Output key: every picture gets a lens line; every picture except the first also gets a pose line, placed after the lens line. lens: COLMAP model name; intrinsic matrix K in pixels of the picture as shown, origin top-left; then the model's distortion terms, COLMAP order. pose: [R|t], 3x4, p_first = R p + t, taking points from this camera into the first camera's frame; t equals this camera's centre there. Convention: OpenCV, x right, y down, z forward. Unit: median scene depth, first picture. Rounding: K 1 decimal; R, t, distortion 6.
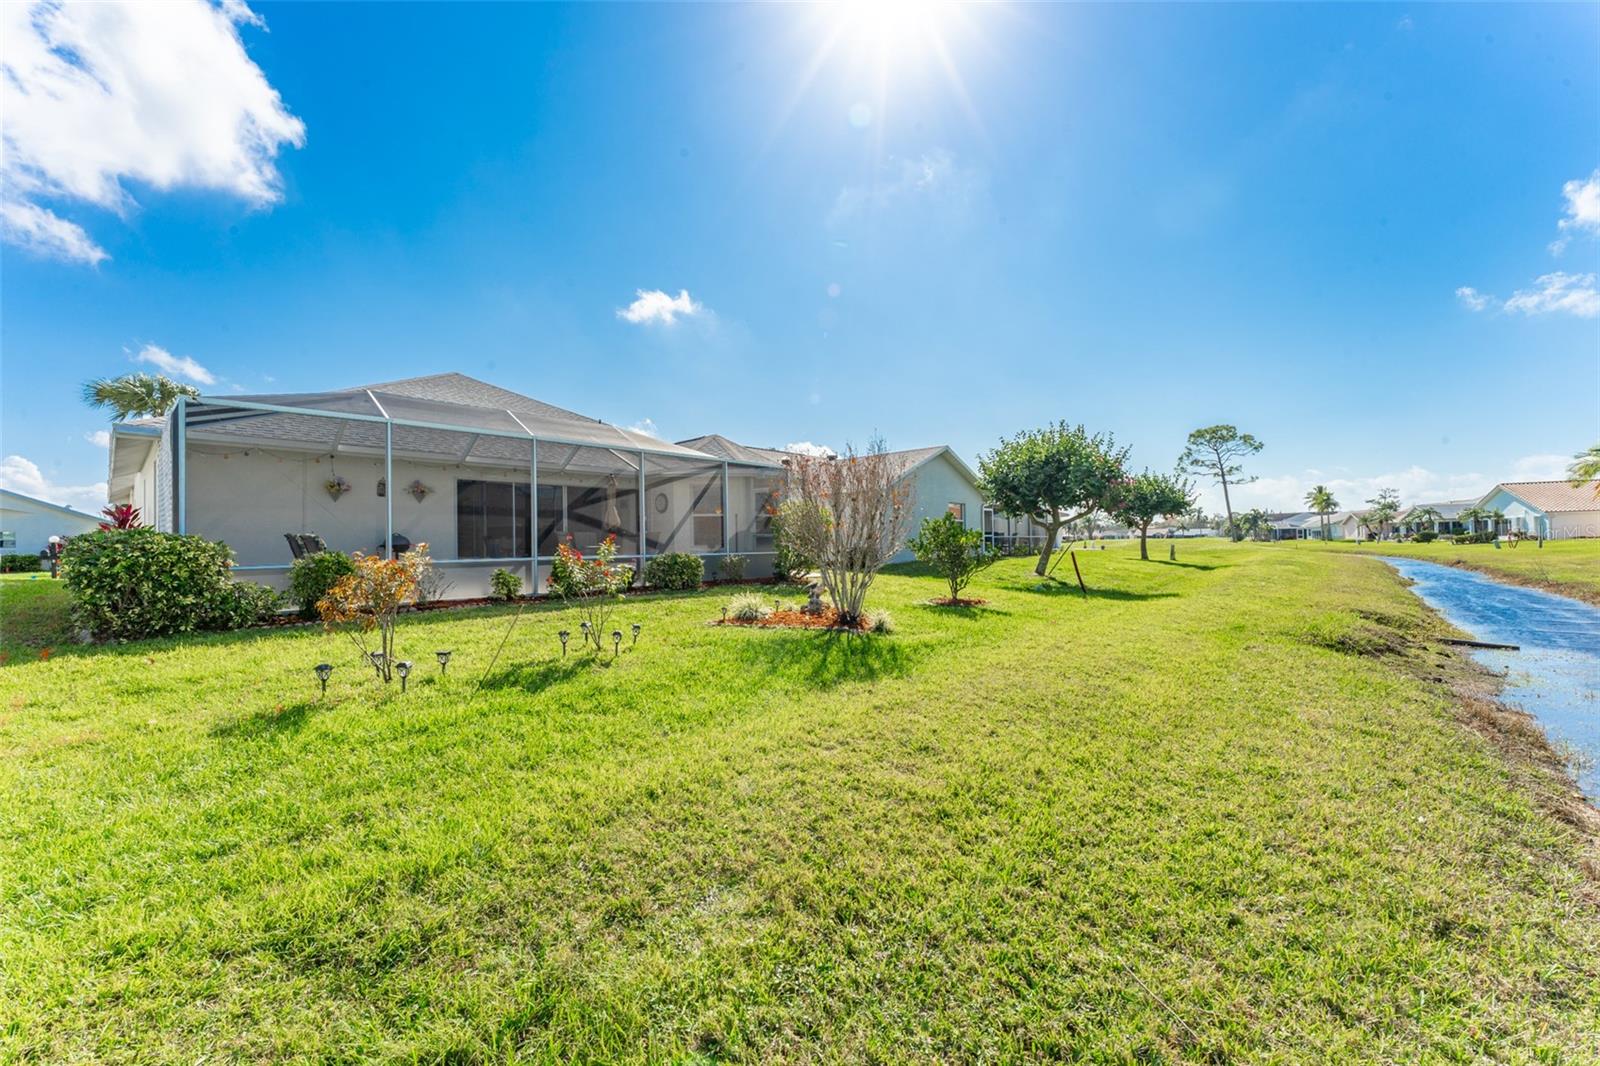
lens RADIAL K [[637.5, 0, 833.1], [0, 637.5, 530.0], [0, 0, 1]] dist [-0.007628, -0.000004]
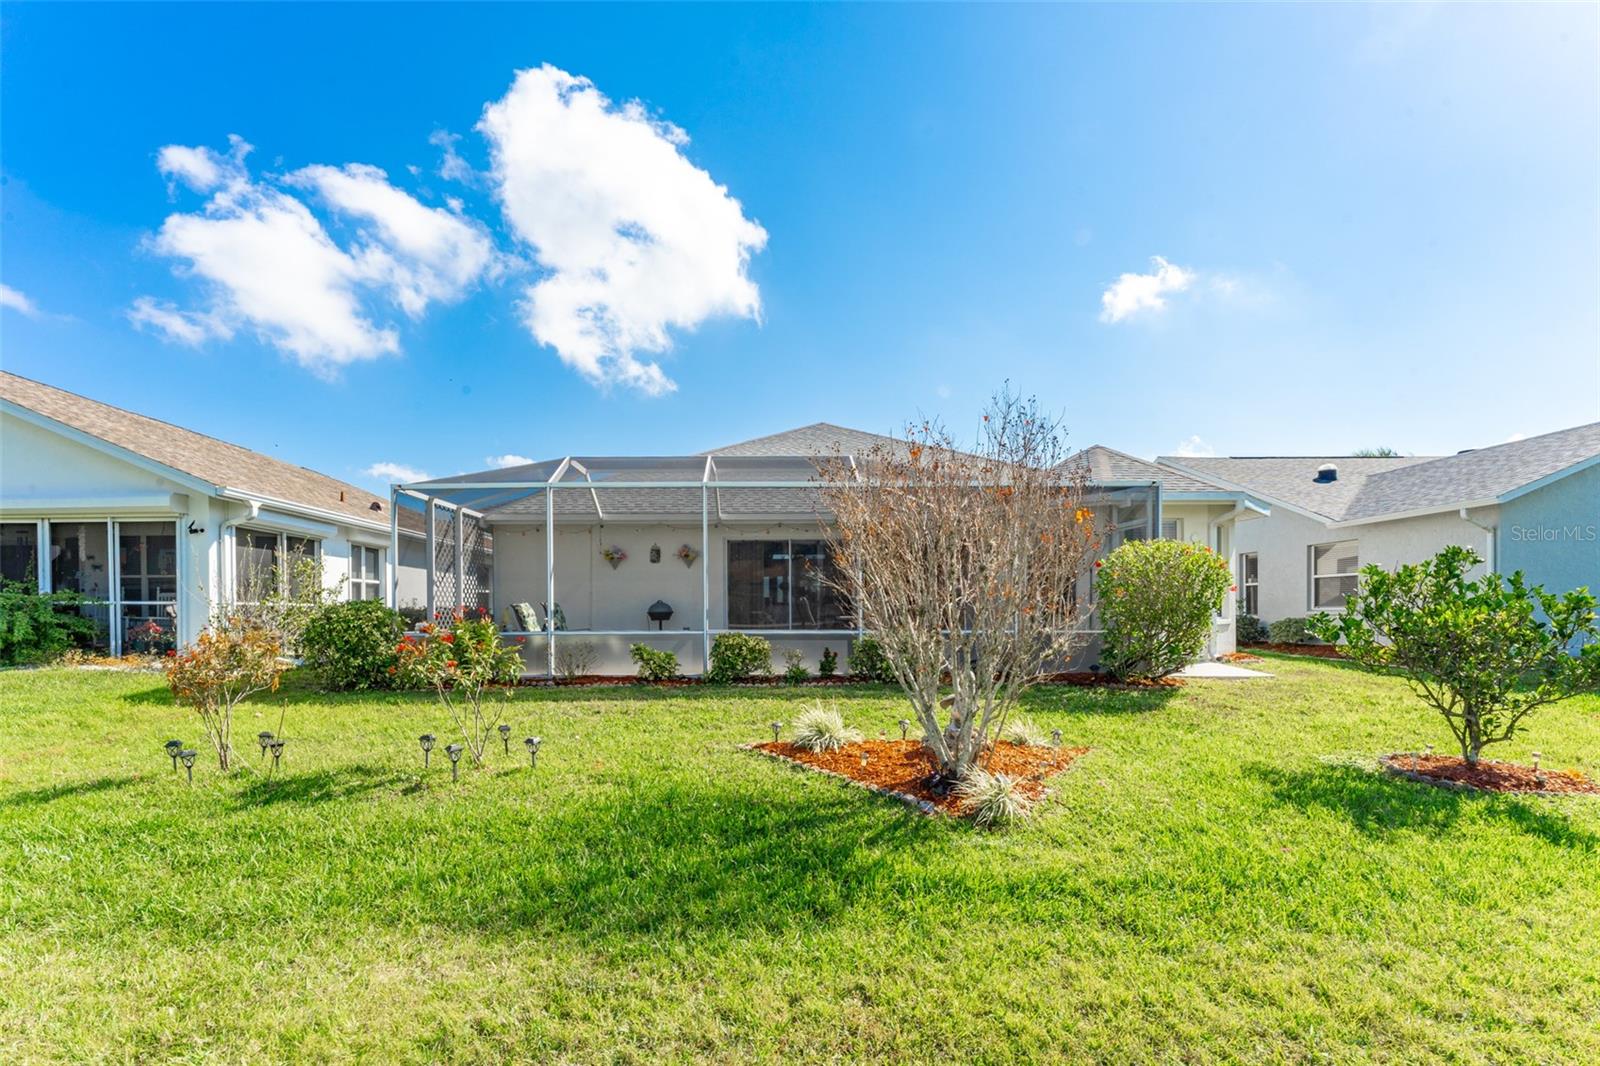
lens RADIAL K [[742.3, 0, 800.0], [0, 742.3, 533.0], [0, 0, 1]] dist [-0.002444, -0.000358]
pose [[0.647955, -0.071975, -0.758270, 0.297056], [0.012398, 0.996390, -0.083983, 0.000477], [0.761578, 0.045016, 0.646508, 0.414298]]
